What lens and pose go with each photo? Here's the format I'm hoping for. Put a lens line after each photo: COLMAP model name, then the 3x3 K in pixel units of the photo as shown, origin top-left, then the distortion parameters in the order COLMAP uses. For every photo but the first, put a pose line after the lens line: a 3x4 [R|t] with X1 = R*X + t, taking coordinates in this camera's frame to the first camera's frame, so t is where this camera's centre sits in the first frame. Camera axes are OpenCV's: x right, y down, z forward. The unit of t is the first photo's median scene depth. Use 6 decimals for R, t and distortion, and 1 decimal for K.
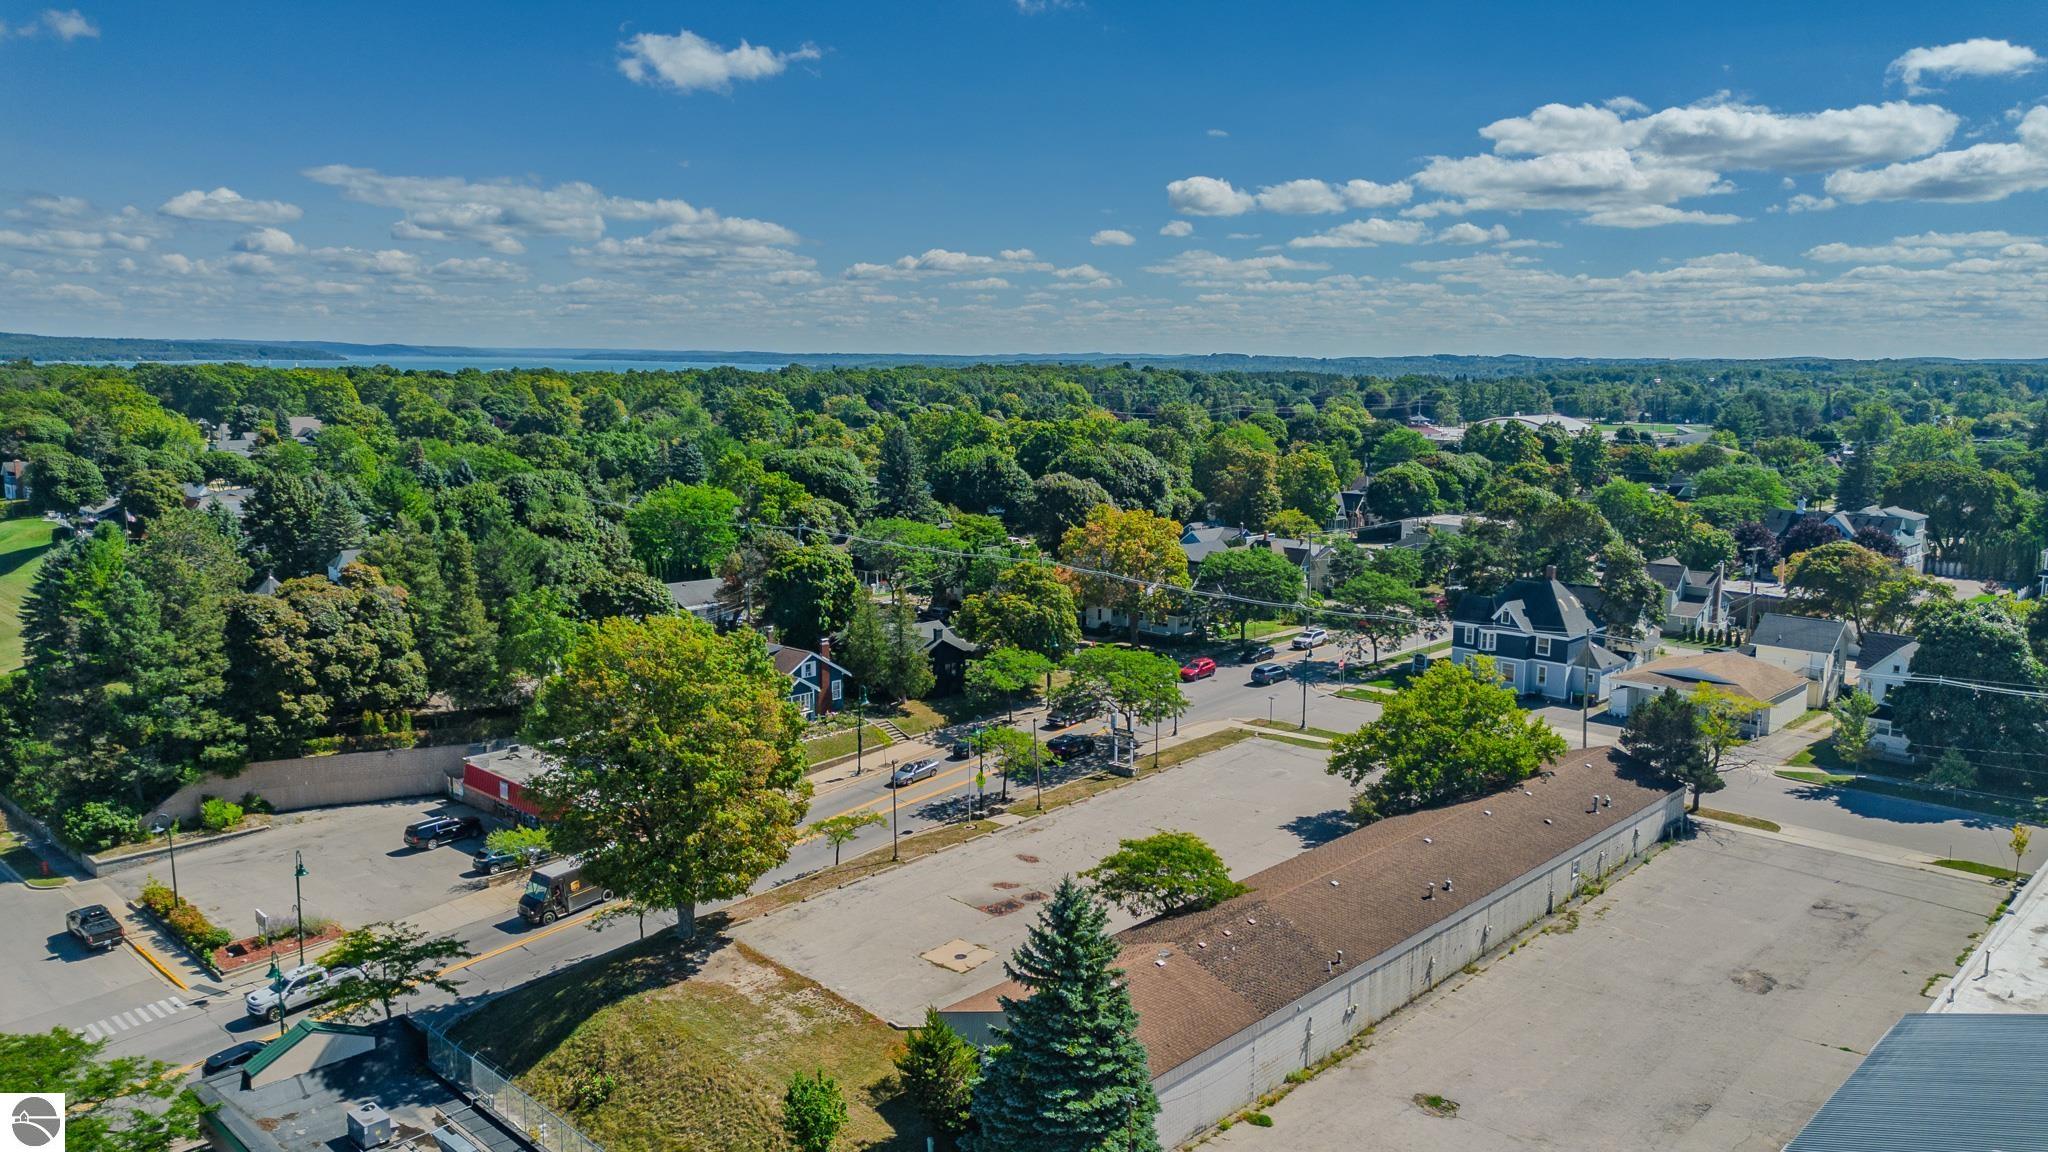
lens RADIAL K [[1447.2, 0, 1019.6], [0, 1447.2, 577.0], [0, 0, 1]] dist [0.047779, -0.008206]
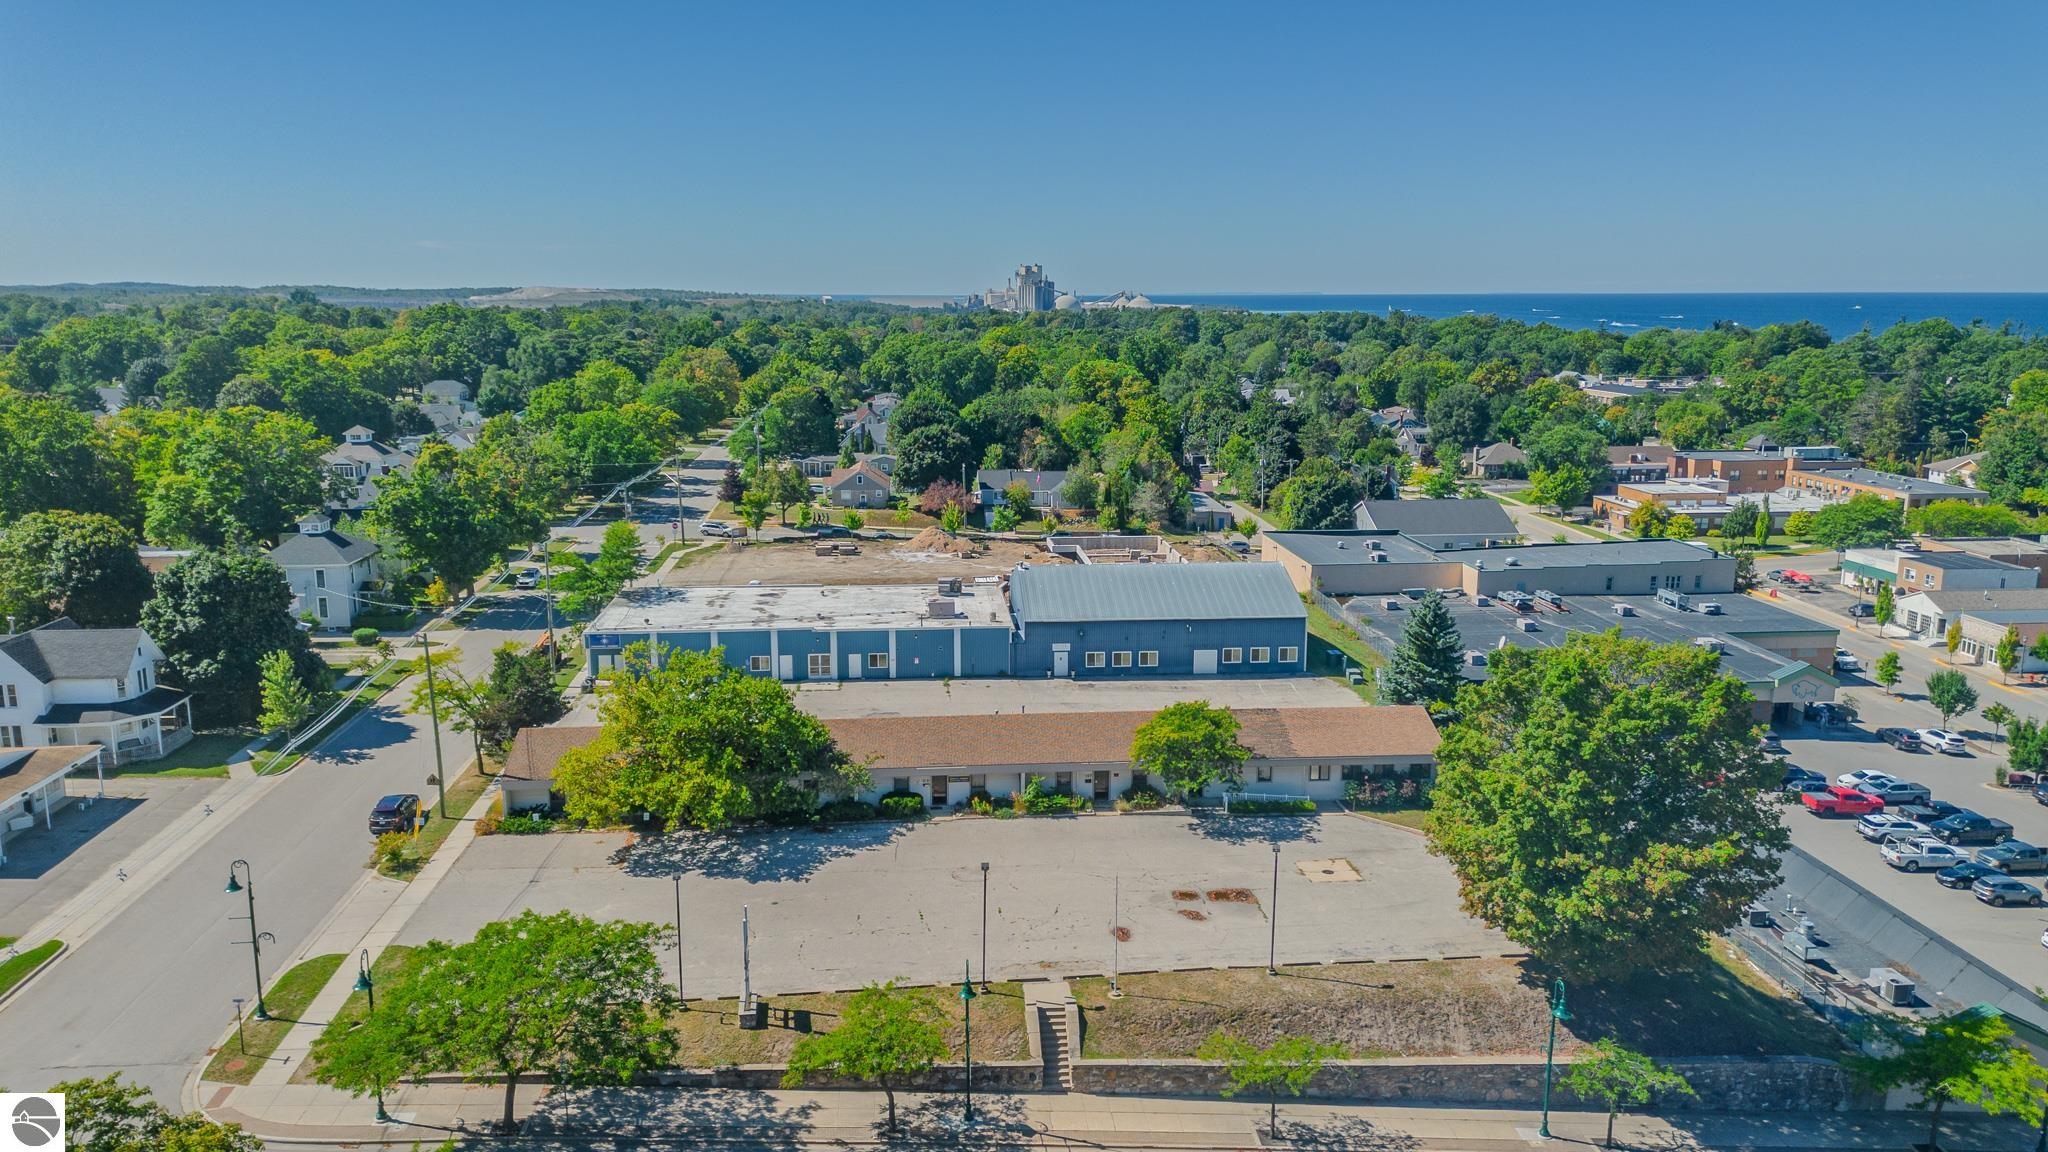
lens RADIAL K [[1447.2, 0, 1022.9], [0, 1447.2, 579.3], [0, 0, 1]] dist [0.047779, -0.008206]
pose [[-0.752369, -0.141120, 0.643449, -0.413266], [0.089821, 0.945684, 0.312432, -0.233598], [-0.652590, 0.292859, -0.698828, 1.424402]]
